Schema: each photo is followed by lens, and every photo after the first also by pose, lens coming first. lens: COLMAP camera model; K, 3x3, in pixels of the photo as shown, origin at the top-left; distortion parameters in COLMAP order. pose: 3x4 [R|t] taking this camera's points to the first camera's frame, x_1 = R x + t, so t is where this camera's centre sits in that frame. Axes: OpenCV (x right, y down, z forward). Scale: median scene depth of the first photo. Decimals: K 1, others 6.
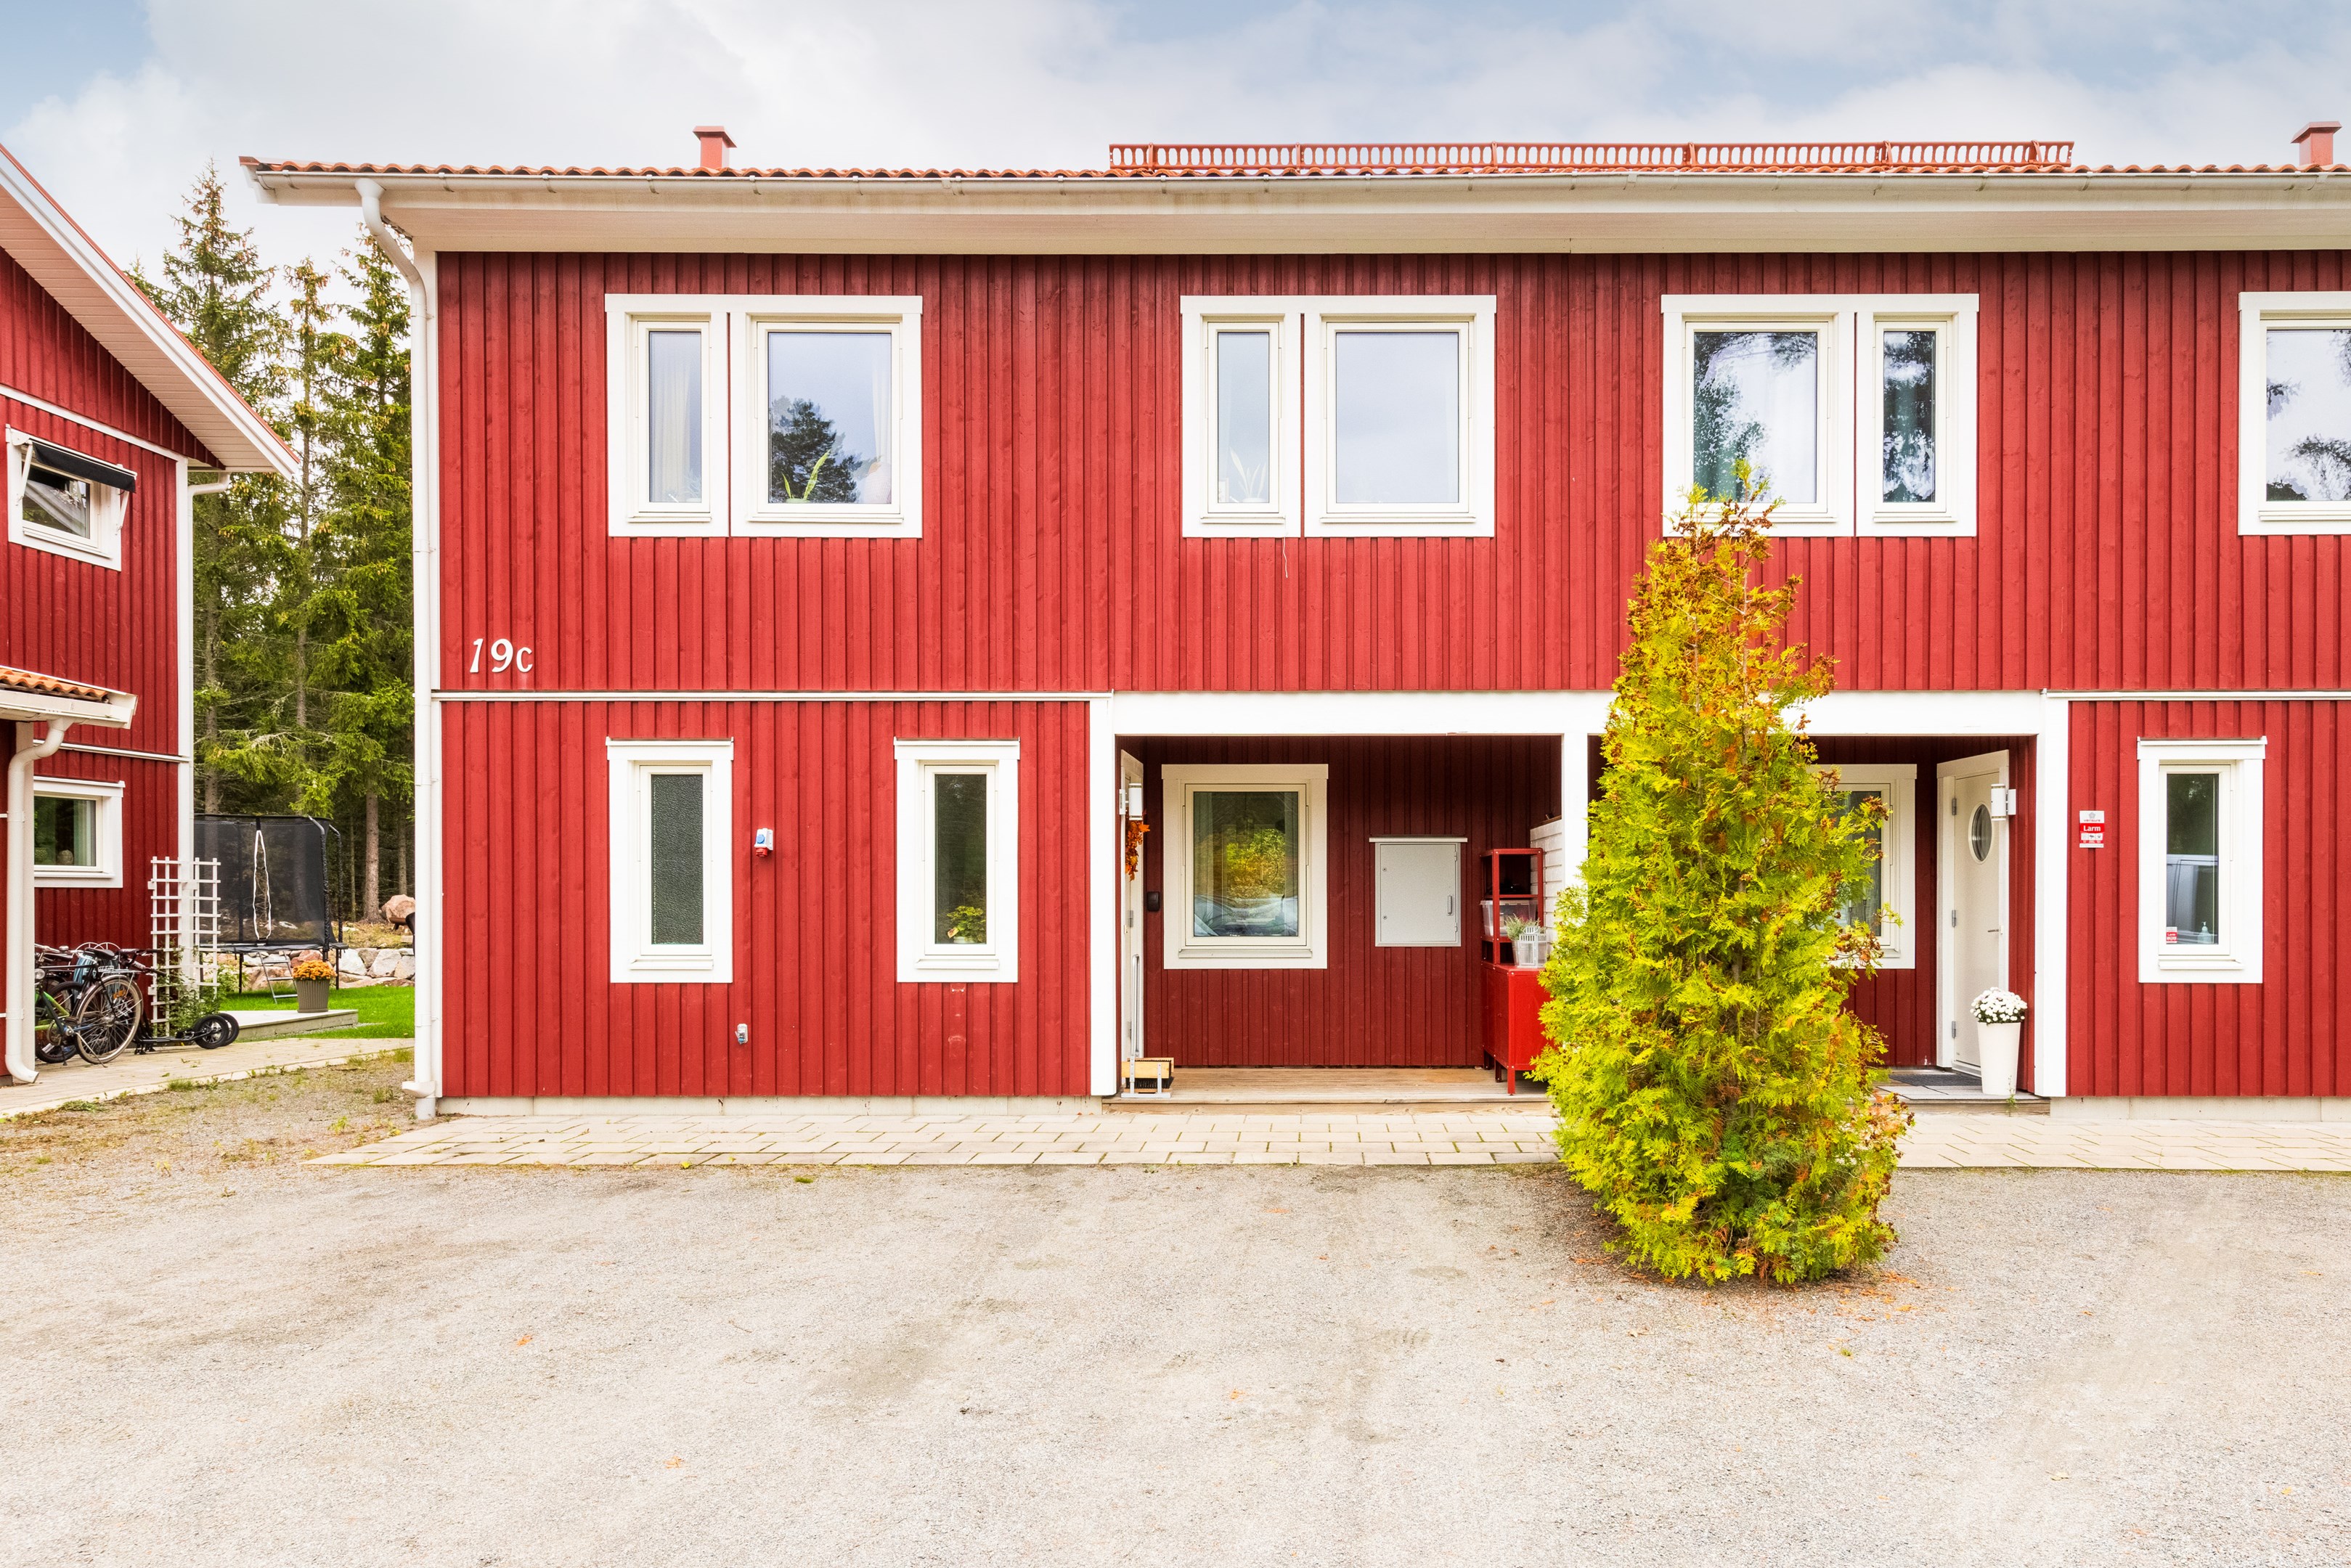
lens RADIAL K [[1692.8, 0, 1262.2], [0, 1692.8, 862.0], [0, 0, 1]] dist [0.013377, 0.000325]
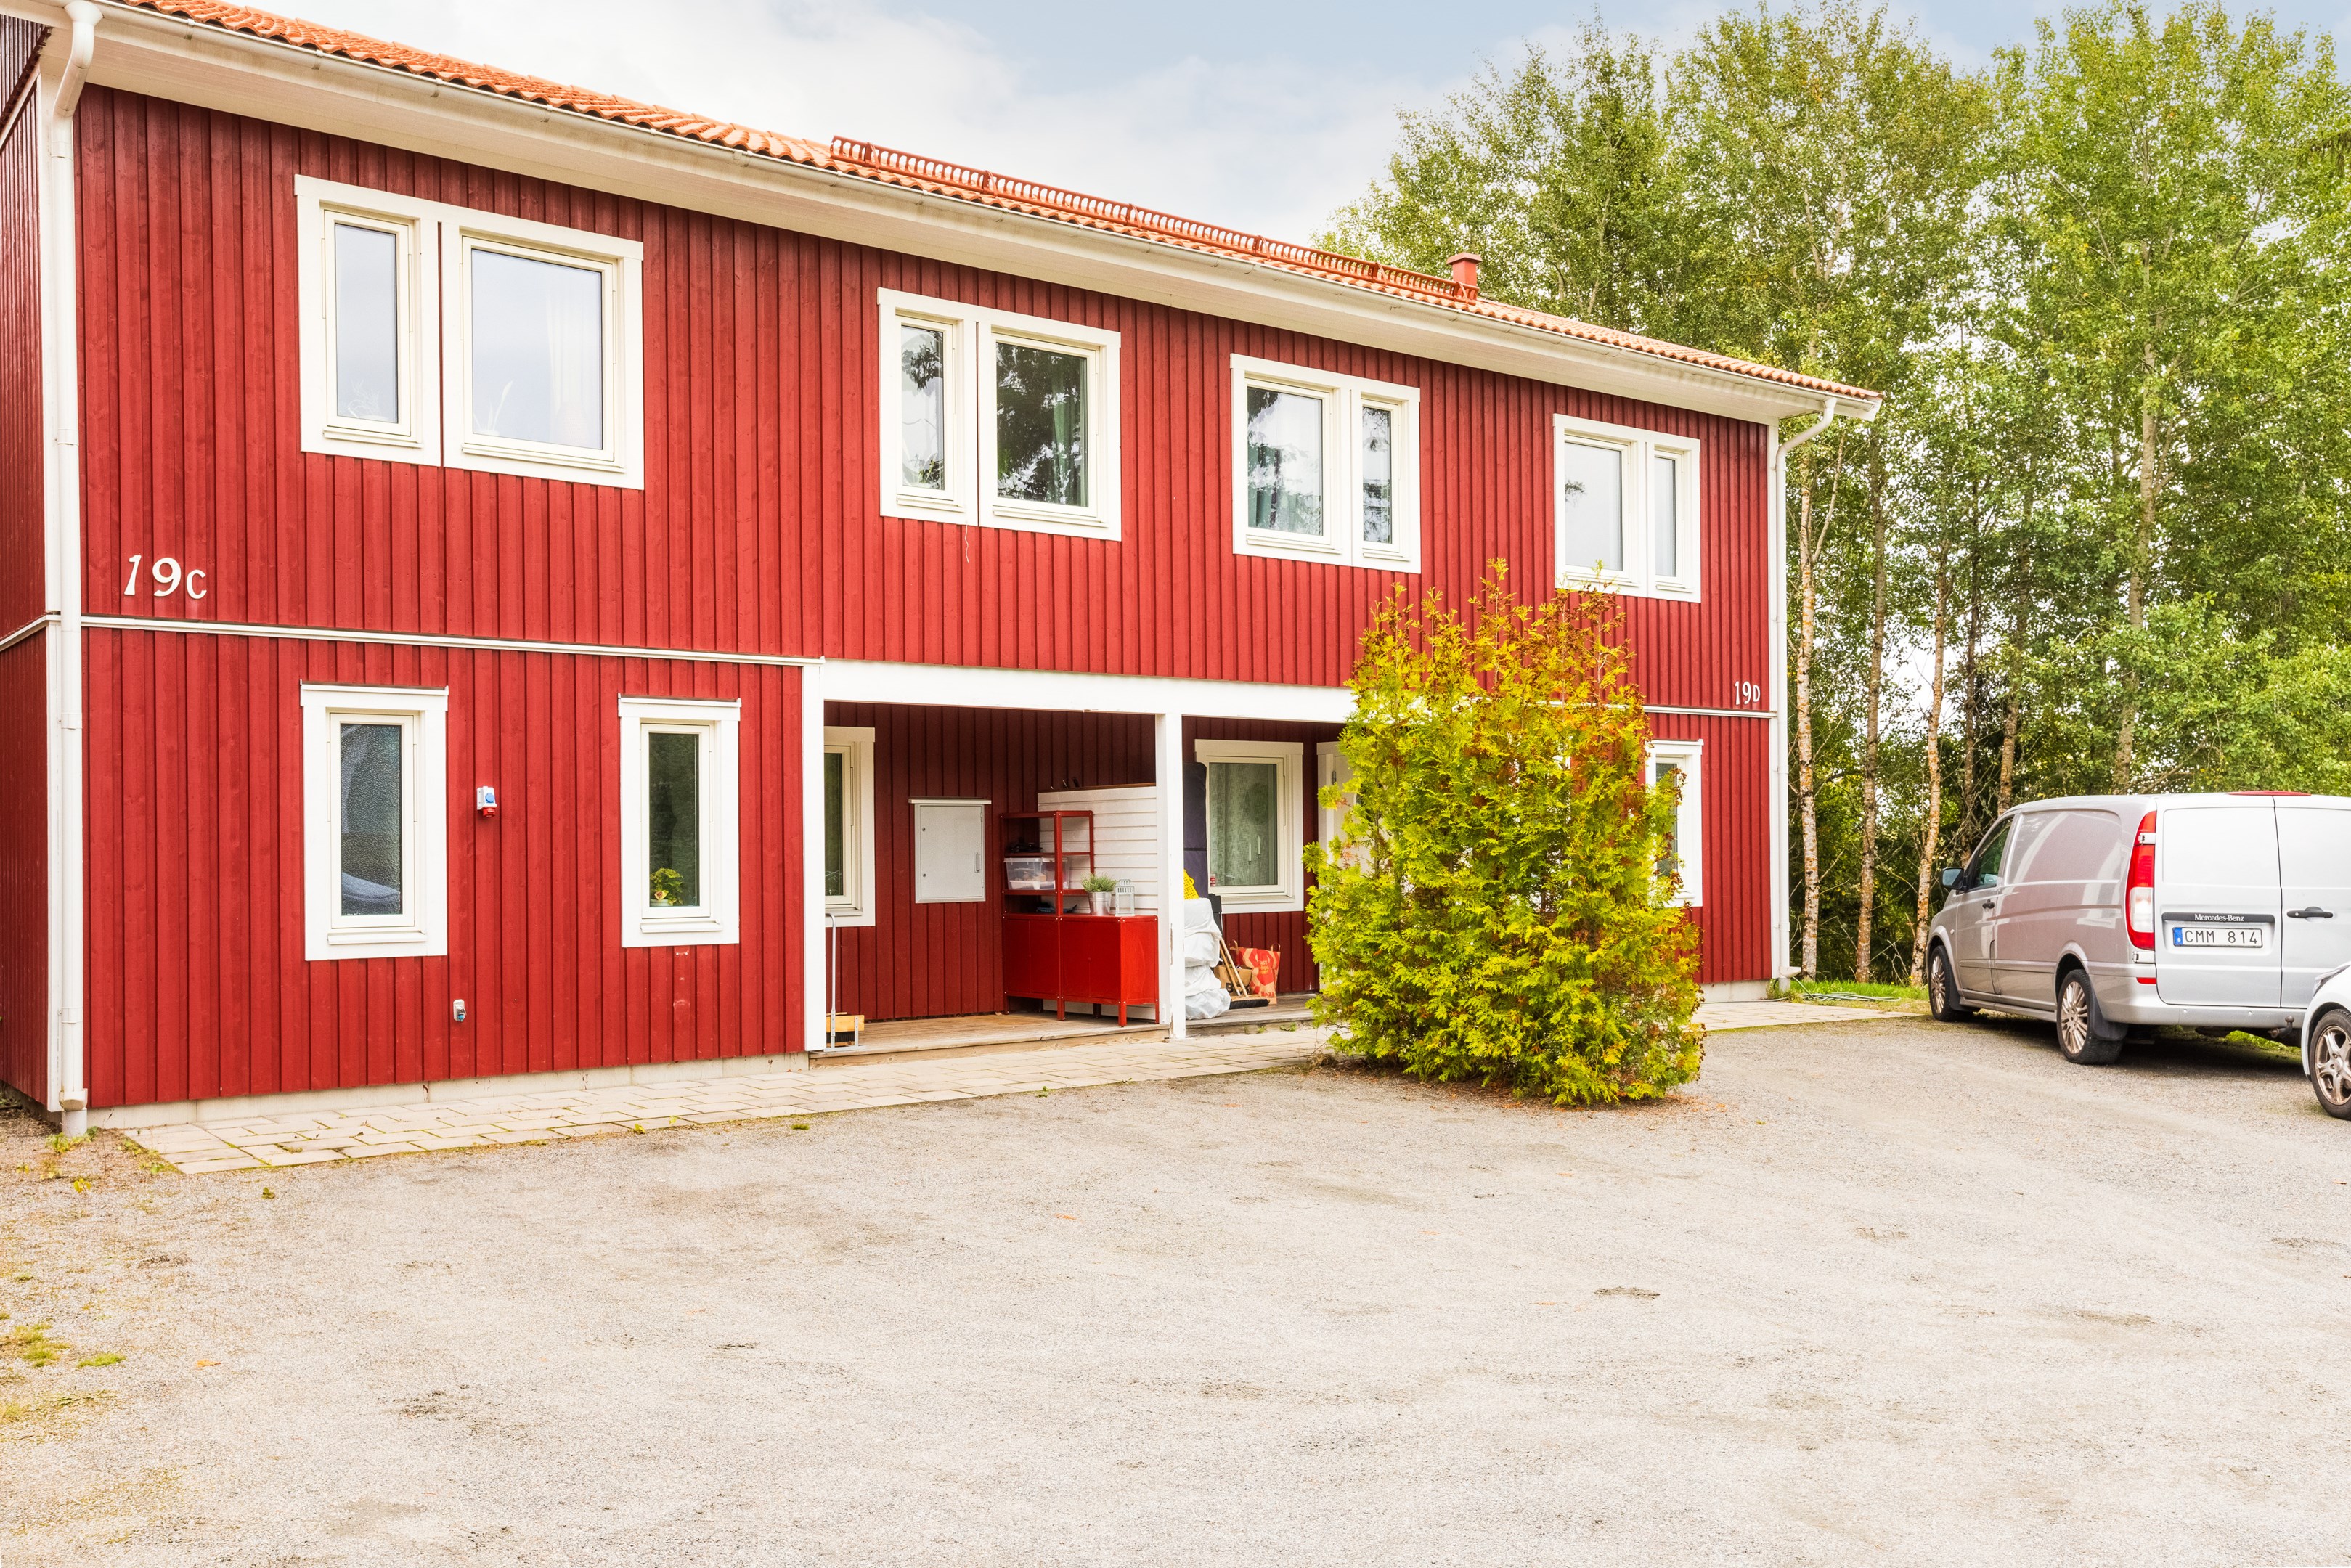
lens RADIAL K [[1808.6, 0, 1086.9], [0, 1808.6, 792.0], [0, 0, 1]] dist [0.023871, 0.009388]
pose [[0.825908, 0.009970, 0.563717, -0.575281], [-0.000186, 0.999848, -0.017412, 0.000253], [-0.563805, 0.014276, 0.825784, -0.001281]]
